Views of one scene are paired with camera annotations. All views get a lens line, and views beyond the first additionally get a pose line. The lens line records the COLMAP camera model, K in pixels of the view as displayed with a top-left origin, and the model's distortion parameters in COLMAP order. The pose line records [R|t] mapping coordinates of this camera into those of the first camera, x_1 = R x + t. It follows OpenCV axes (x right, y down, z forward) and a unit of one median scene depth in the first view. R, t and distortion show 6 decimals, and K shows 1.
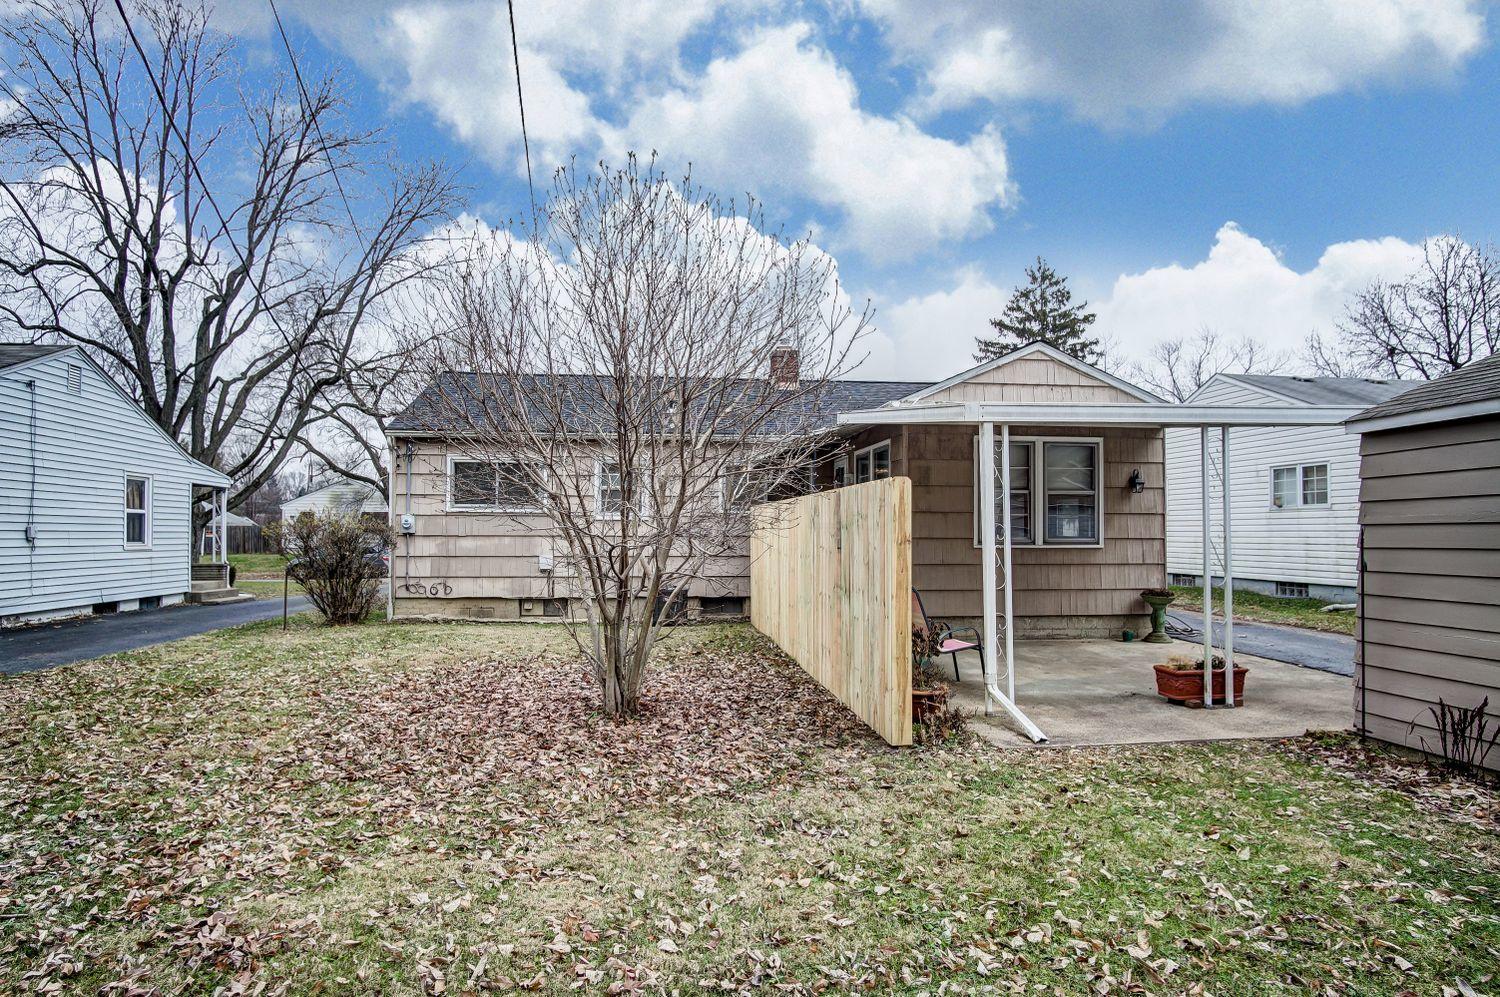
lens RADIAL K [[814.3, 0, 749.8], [0, 814.3, 527.0], [0, 0, 1]] dist [-0.014801, -0.000106]
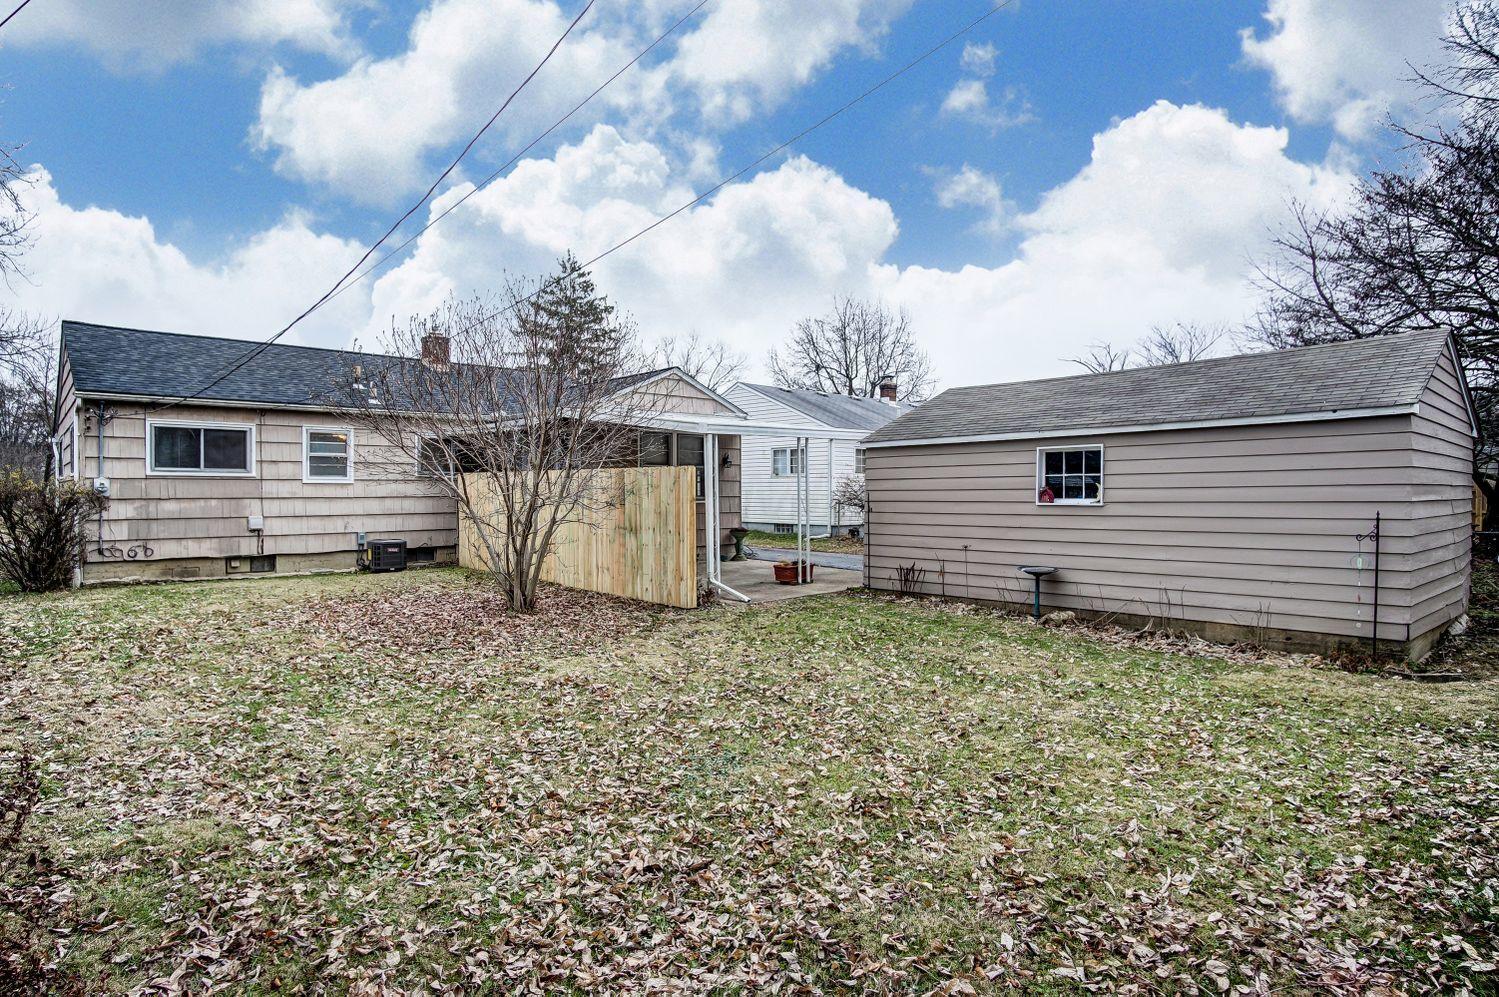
lens RADIAL K [[816.6, 0, 749.5], [0, 816.6, 498.5], [0, 0, 1]] dist [0.000316, 0.000348]
pose [[0.808984, -0.009573, 0.587753, -0.361885], [-0.001283, 0.999836, 0.018050, -0.009091], [-0.587830, -0.015356, 0.808839, -0.269217]]
